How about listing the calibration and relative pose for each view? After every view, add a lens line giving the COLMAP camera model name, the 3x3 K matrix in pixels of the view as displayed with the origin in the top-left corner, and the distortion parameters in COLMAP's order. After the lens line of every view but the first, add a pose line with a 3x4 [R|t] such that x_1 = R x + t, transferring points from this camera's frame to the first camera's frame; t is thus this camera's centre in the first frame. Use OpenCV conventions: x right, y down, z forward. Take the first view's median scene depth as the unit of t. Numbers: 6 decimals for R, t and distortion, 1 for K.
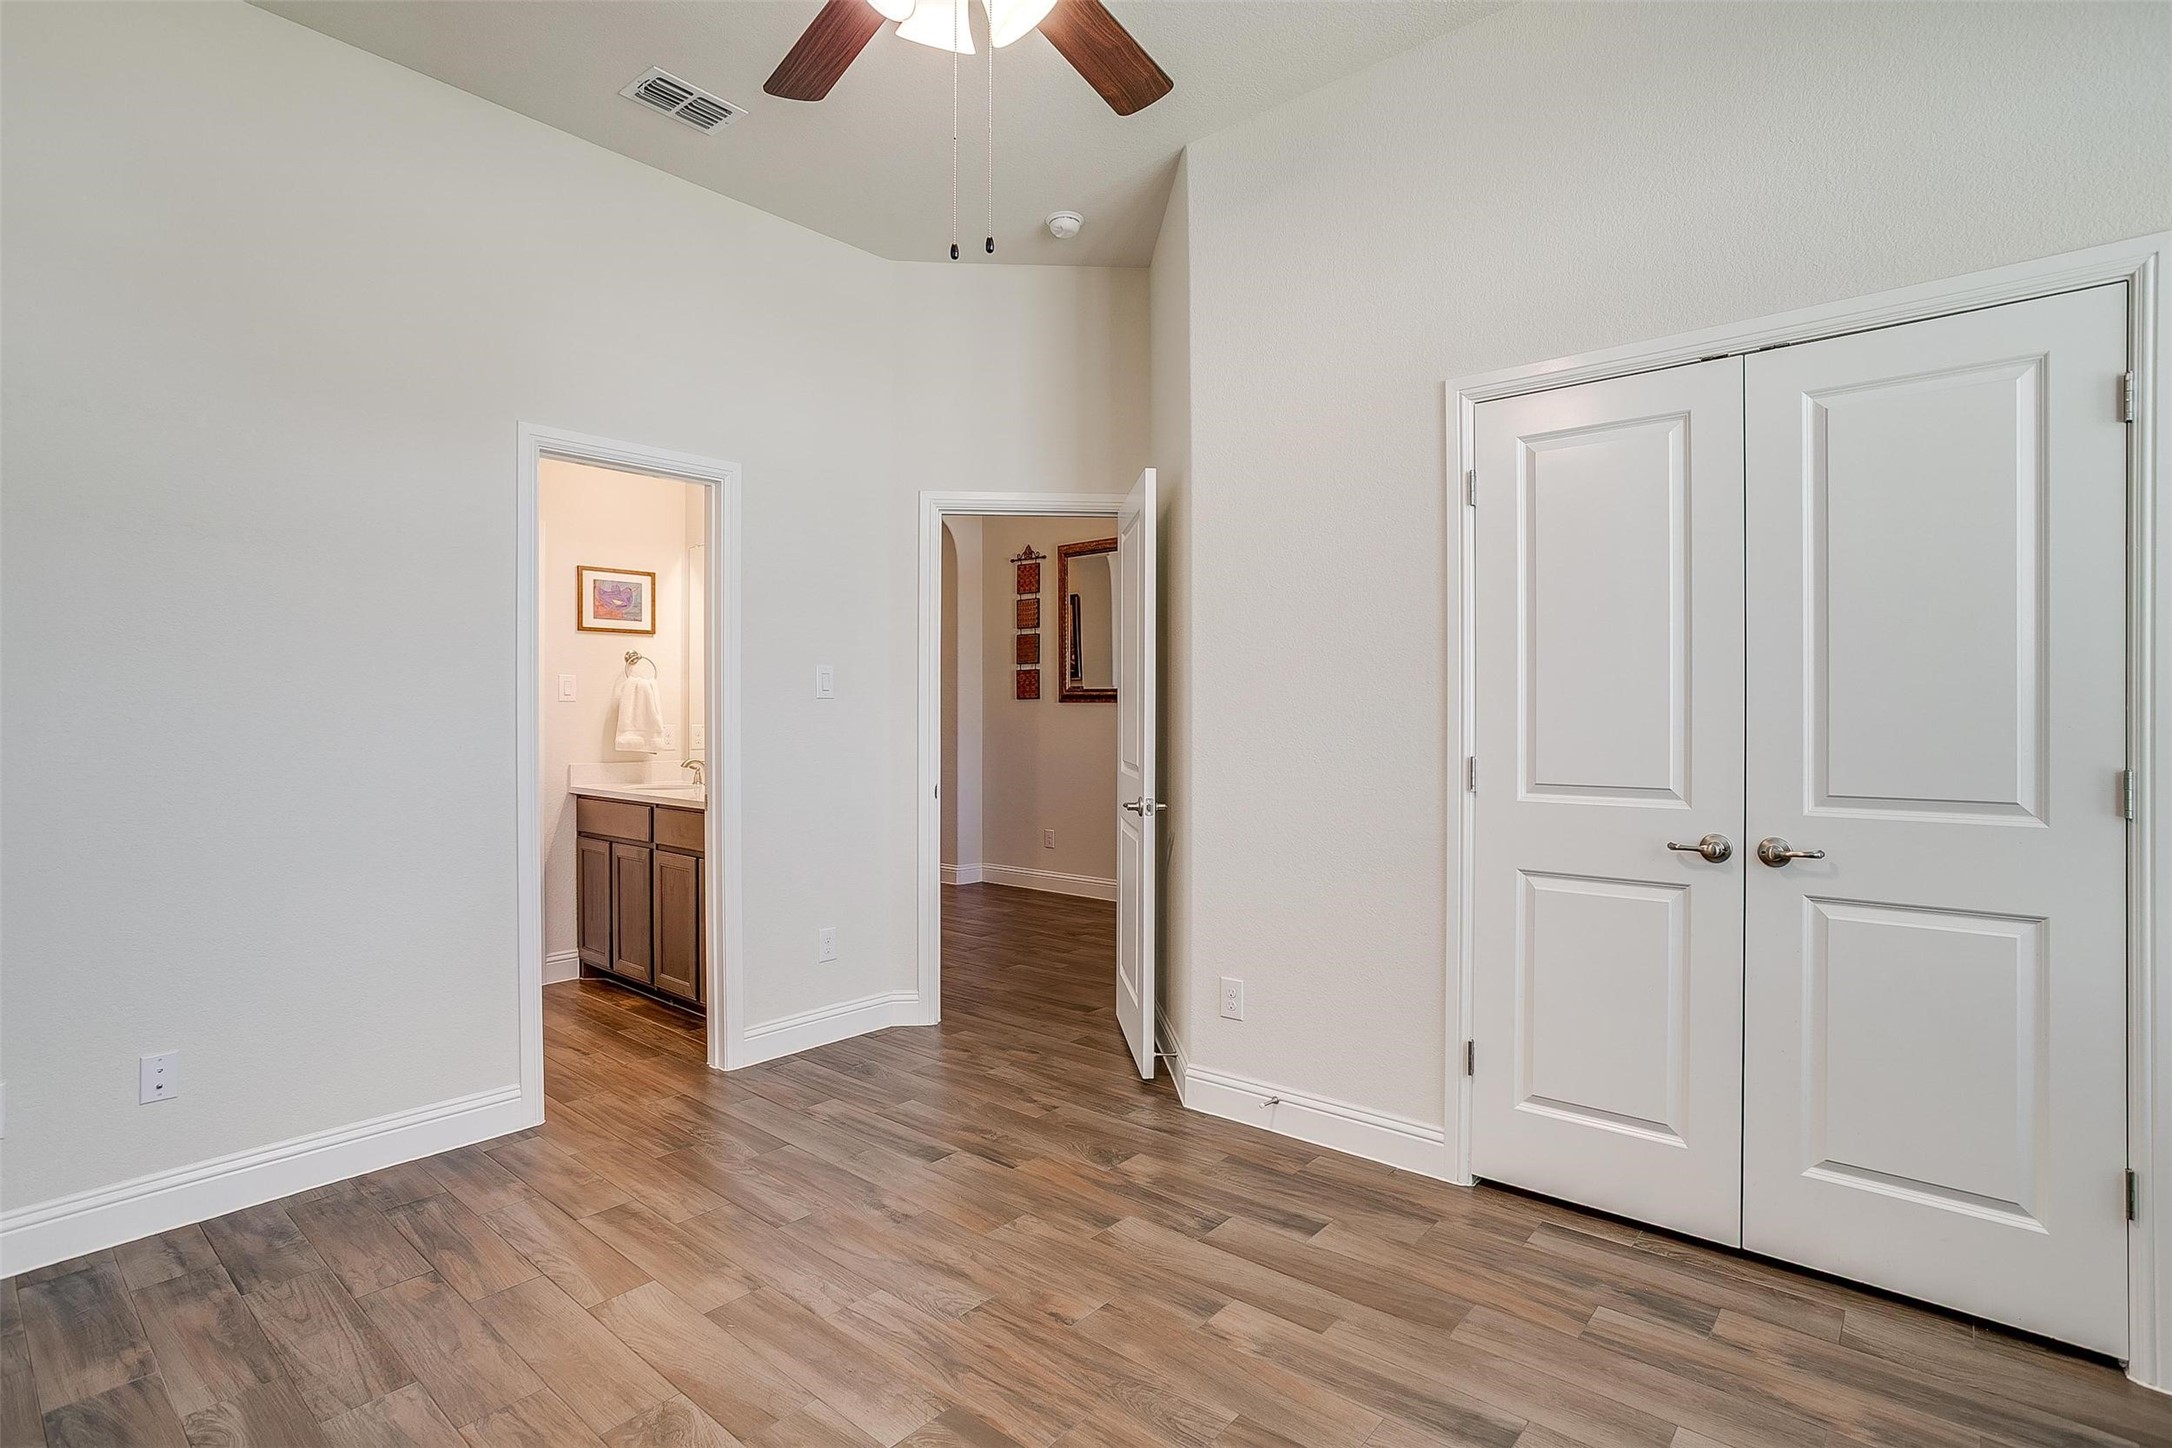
lens RADIAL K [[1049.0, 0, 1097.2], [0, 1049.0, 708.3], [0, 0, 1]] dist [-0.049533, 0.024294]
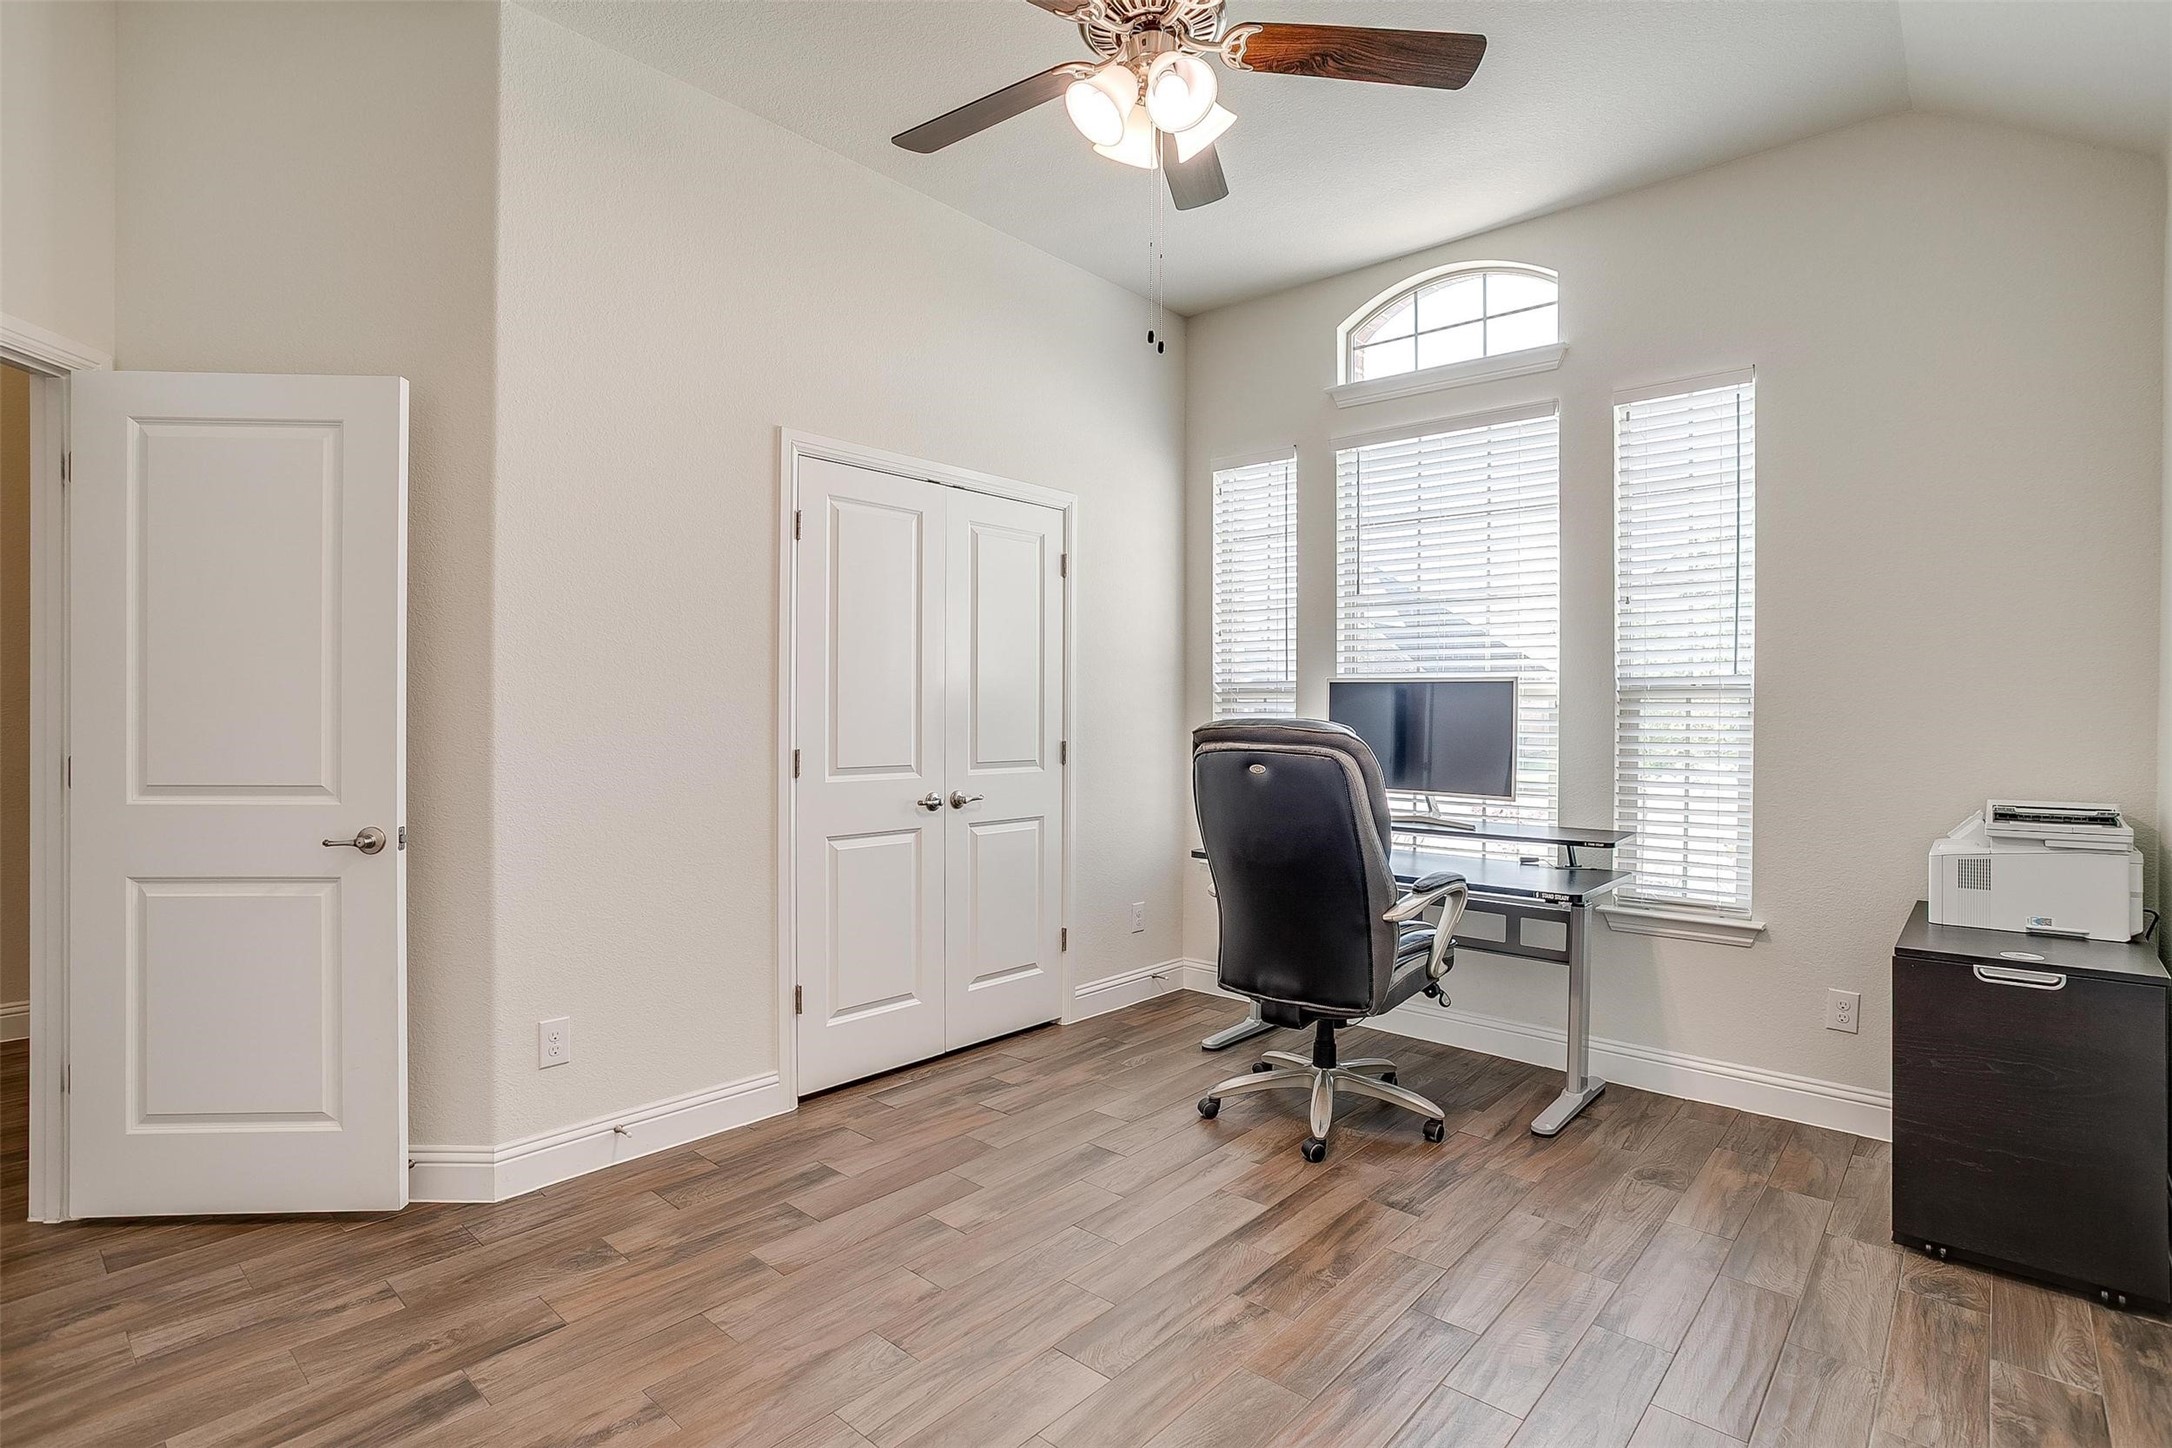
lens RADIAL K [[1049.0, 0, 1112.0], [0, 1049.0, 687.5], [0, 0, 1]] dist [-0.049533, 0.024294]
pose [[0.015634, 0.016175, 0.999747, -0.935993], [-0.022557, 0.999620, -0.015820, -0.015606], [-0.999623, -0.022304, 0.015993, 0.690017]]
